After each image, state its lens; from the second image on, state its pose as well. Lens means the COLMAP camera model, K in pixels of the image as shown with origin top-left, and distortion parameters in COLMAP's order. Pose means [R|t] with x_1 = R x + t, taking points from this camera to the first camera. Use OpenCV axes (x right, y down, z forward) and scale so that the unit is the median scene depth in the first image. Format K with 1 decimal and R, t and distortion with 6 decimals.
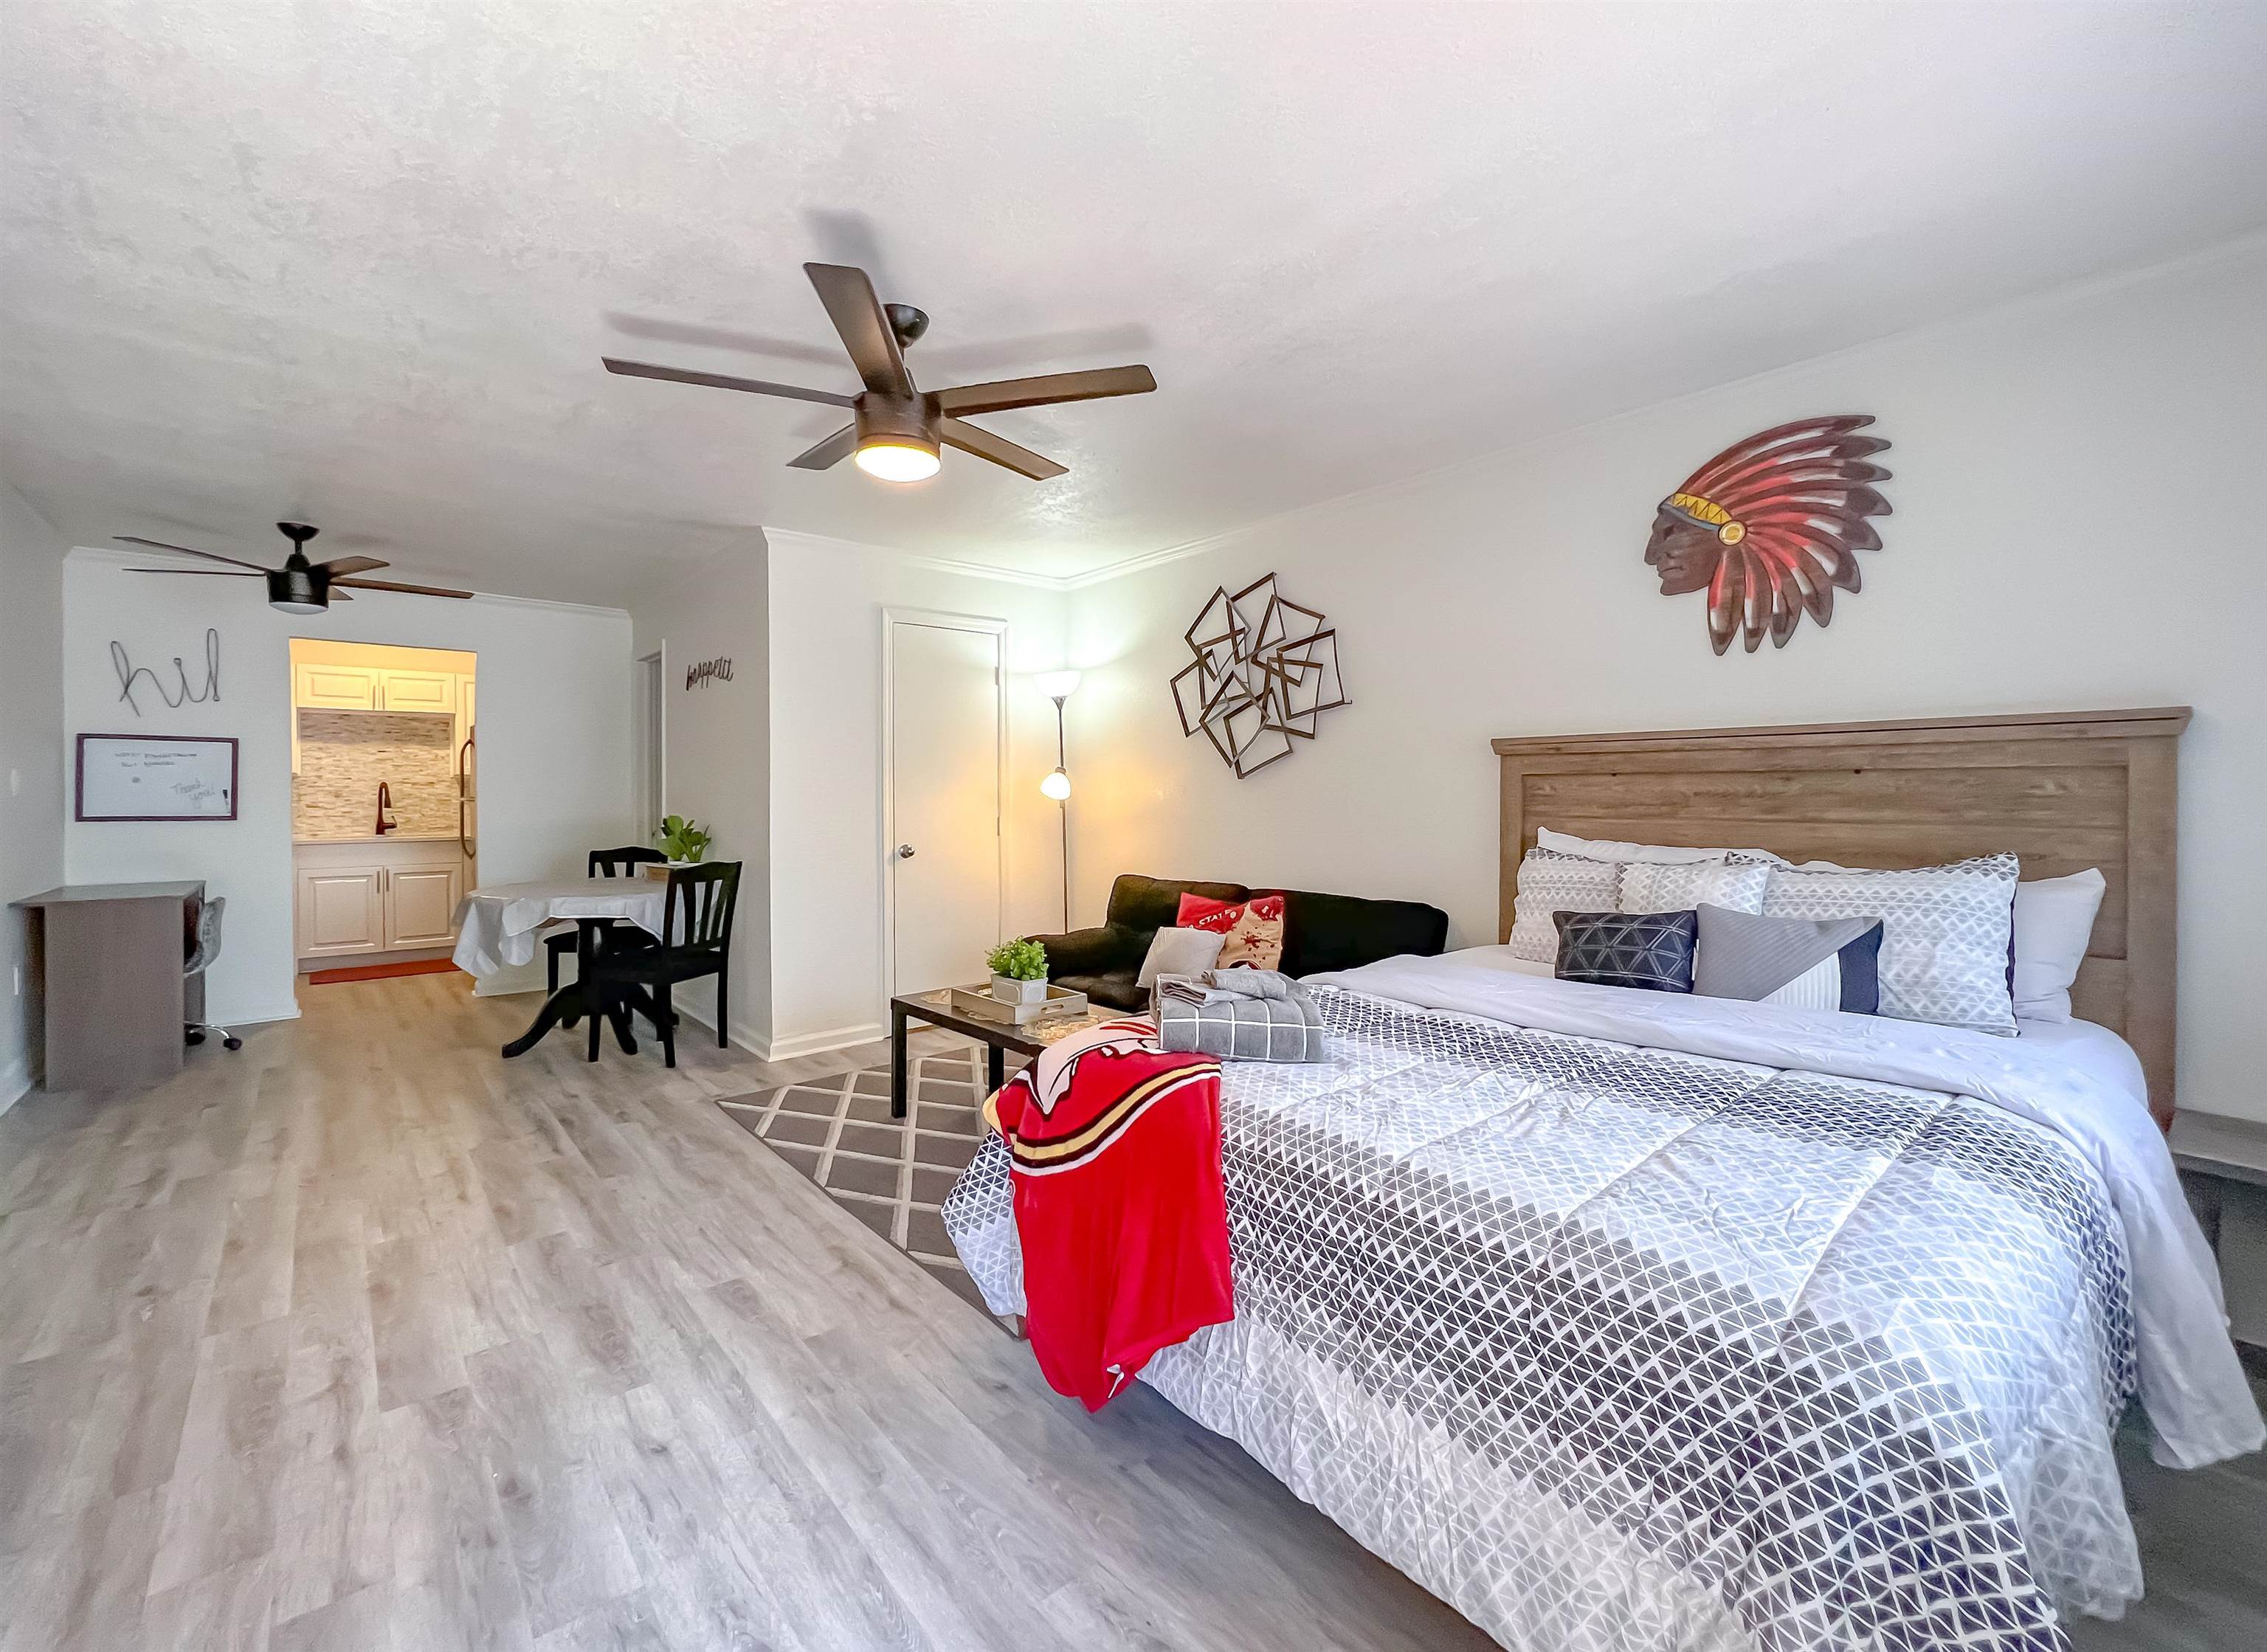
lens RADIAL K [[920.1, 0, 1134.0], [0, 920.1, 796.7], [0, 0, 1]] dist [-0.001287, -0.000256]
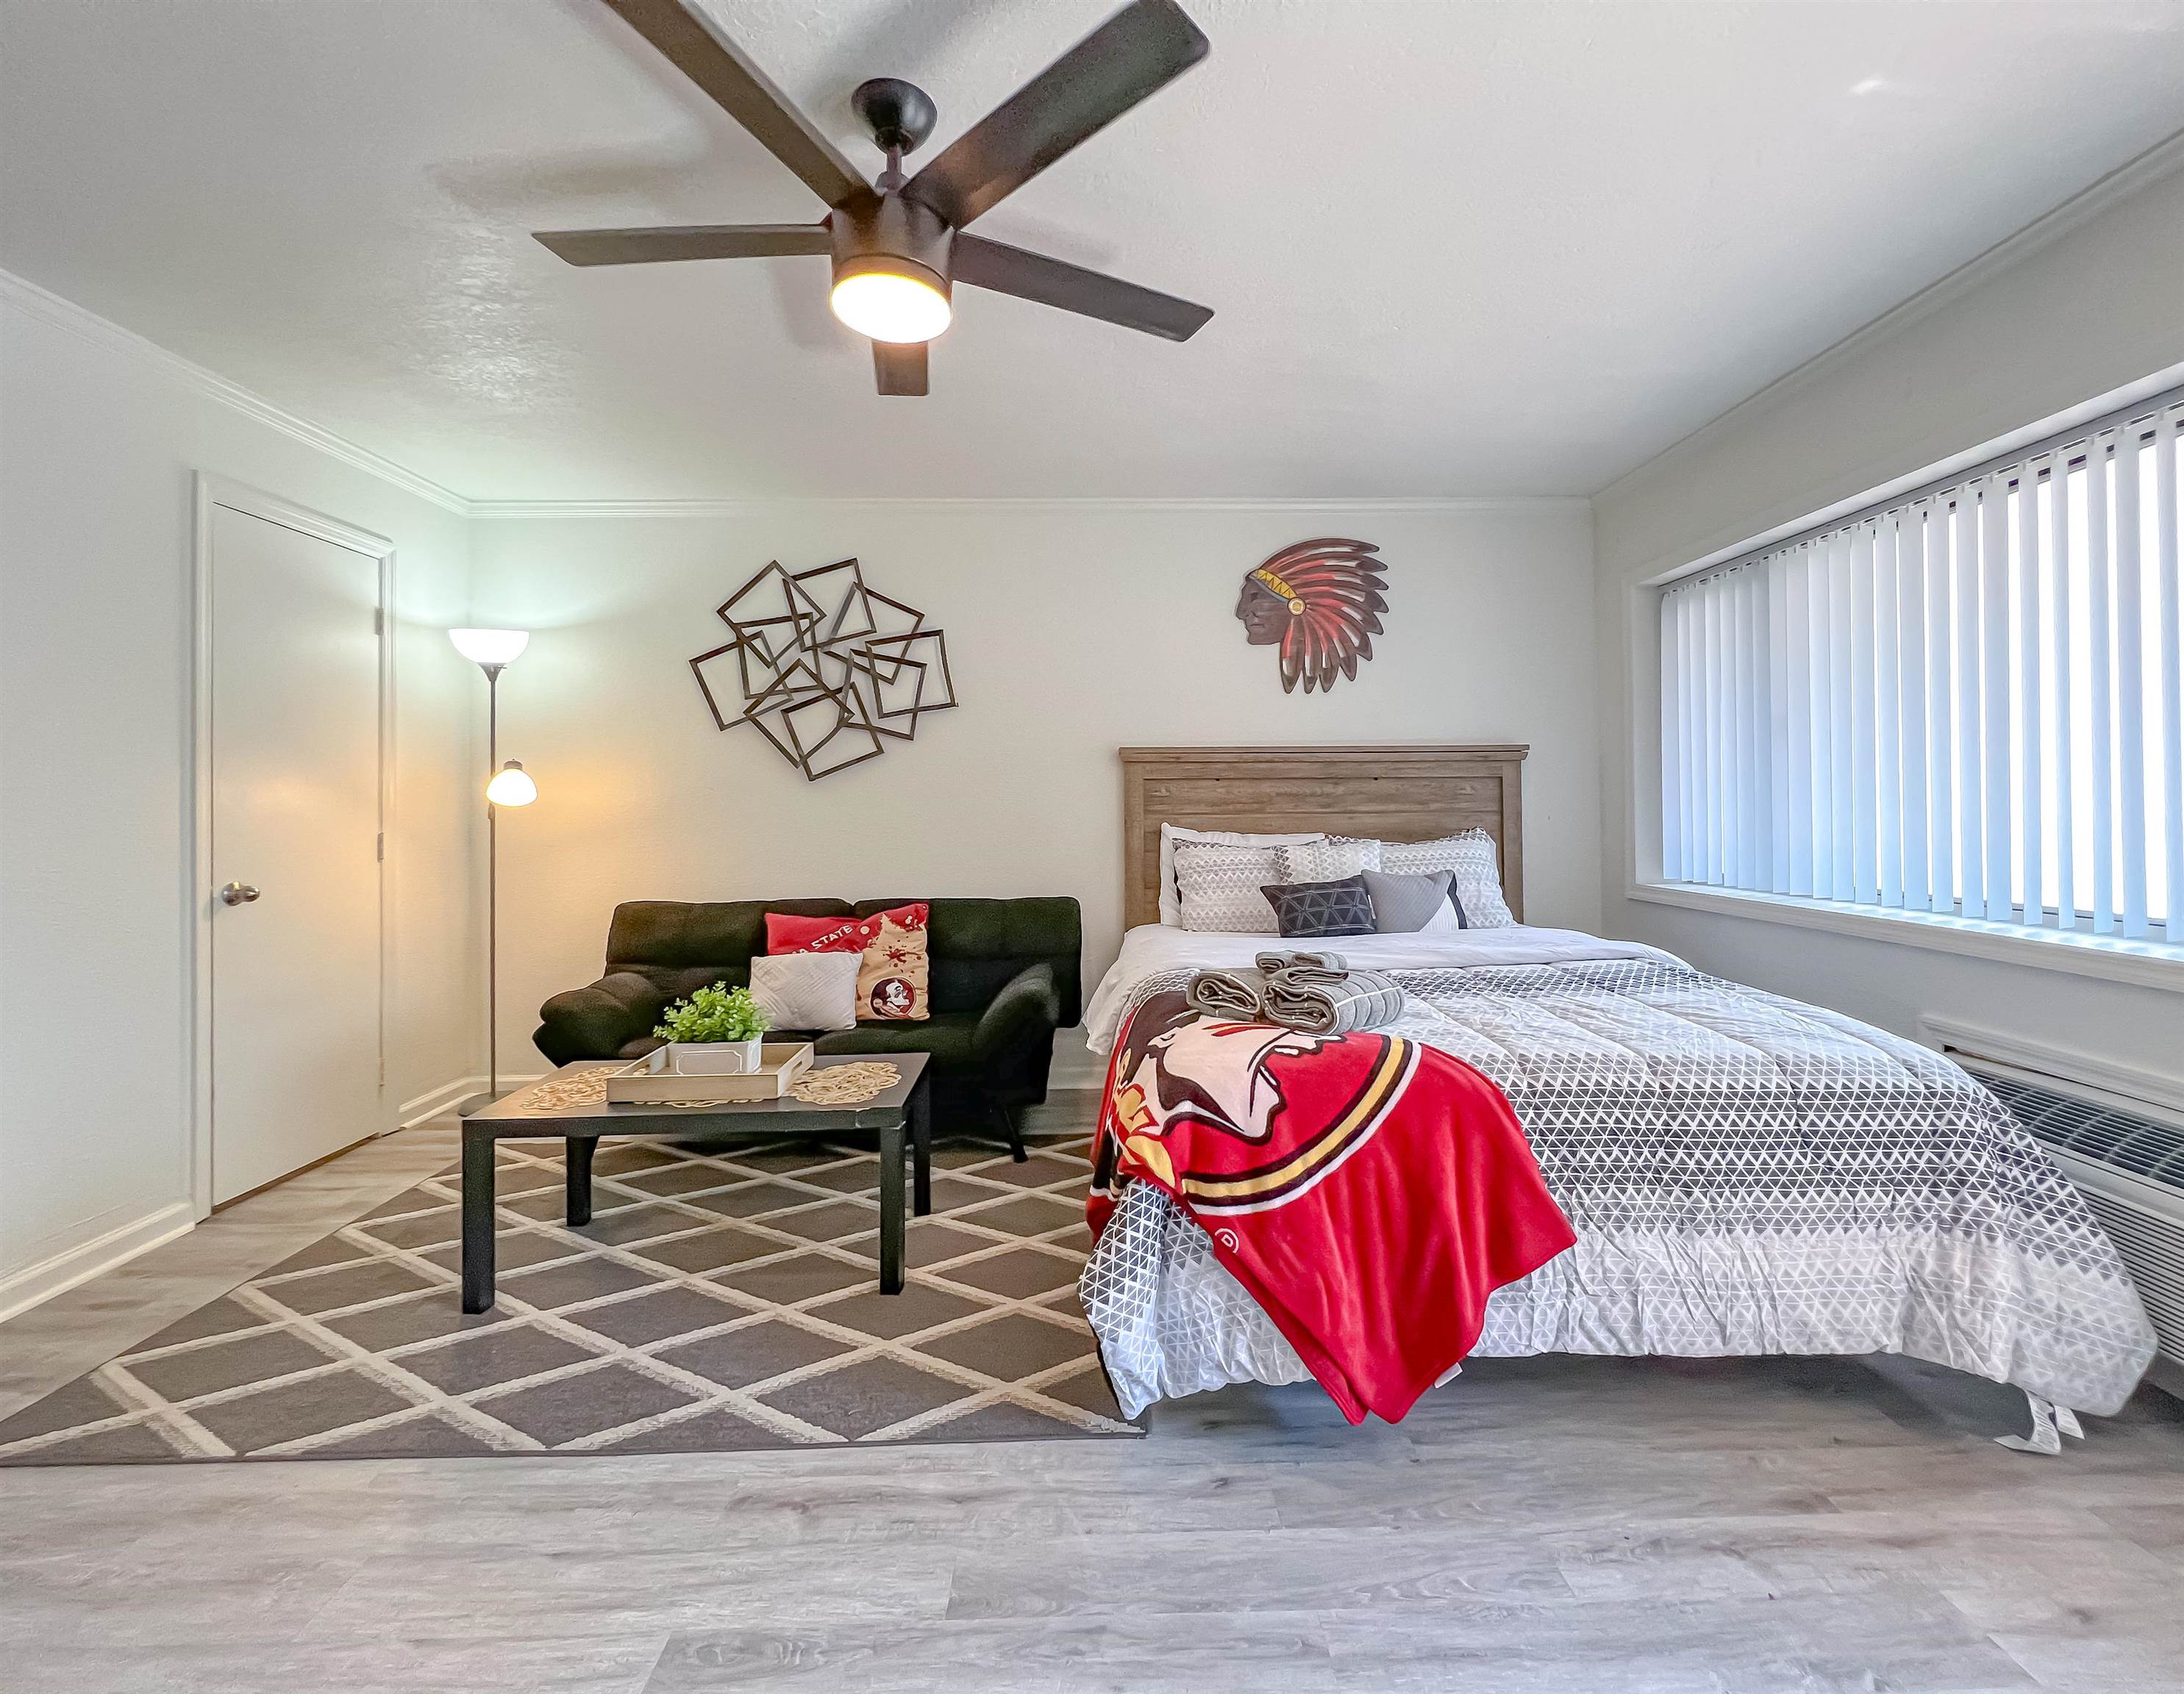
lens RADIAL K [[876.8, 0, 1095.6], [0, 876.8, 804.1], [0, 0, 1]] dist [-0.001961, 0.000236]
pose [[0.649191, 0.002003, 0.760623, -0.490303], [0.009519, 0.999897, -0.010758, 0.020295], [-0.760566, 0.014224, 0.649105, 0.334586]]
